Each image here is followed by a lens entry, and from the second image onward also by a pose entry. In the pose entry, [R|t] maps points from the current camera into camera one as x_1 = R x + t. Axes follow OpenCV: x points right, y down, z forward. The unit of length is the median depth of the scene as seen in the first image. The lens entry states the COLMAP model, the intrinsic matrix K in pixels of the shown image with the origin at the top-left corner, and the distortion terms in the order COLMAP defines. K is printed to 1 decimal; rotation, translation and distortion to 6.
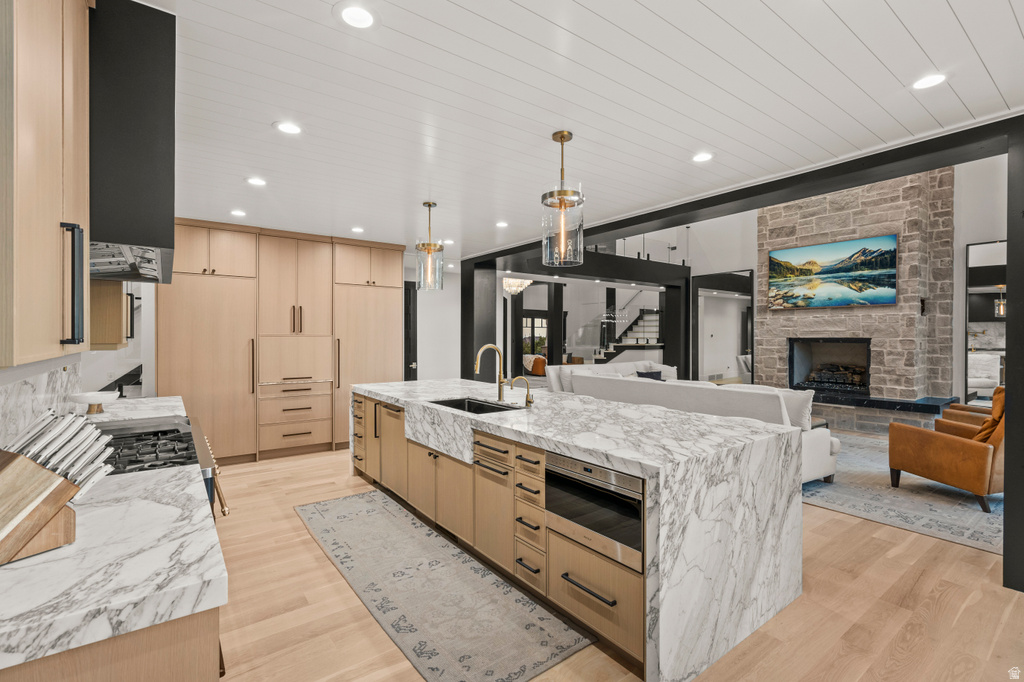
lens RADIAL K [[466.4, 0, 512.0], [0, 466.4, 341.0], [0, 0, 1]] dist [-0.002961, 0.000850]
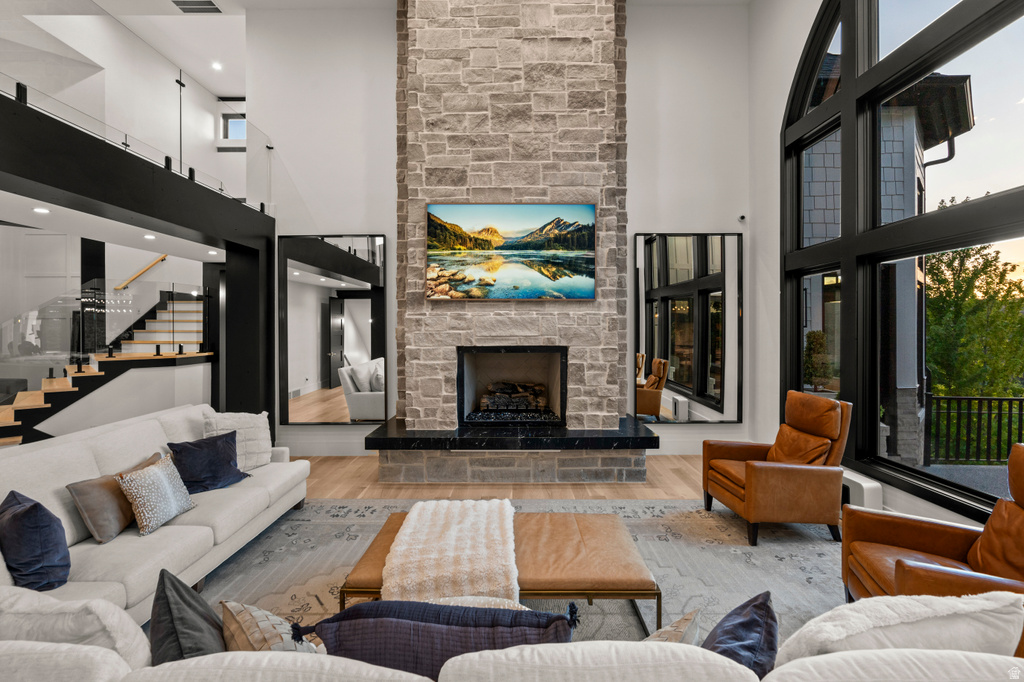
lens RADIAL K [[468.5, 0, 513.7], [0, 468.5, 329.3], [0, 0, 1]] dist [-0.004326, 0.000529]
pose [[0.597250, -0.002076, 0.802052, 0.156052], [0.010335, 0.999934, -0.005108, -0.029964], [-0.801988, 0.011340, 0.597232, 0.660864]]
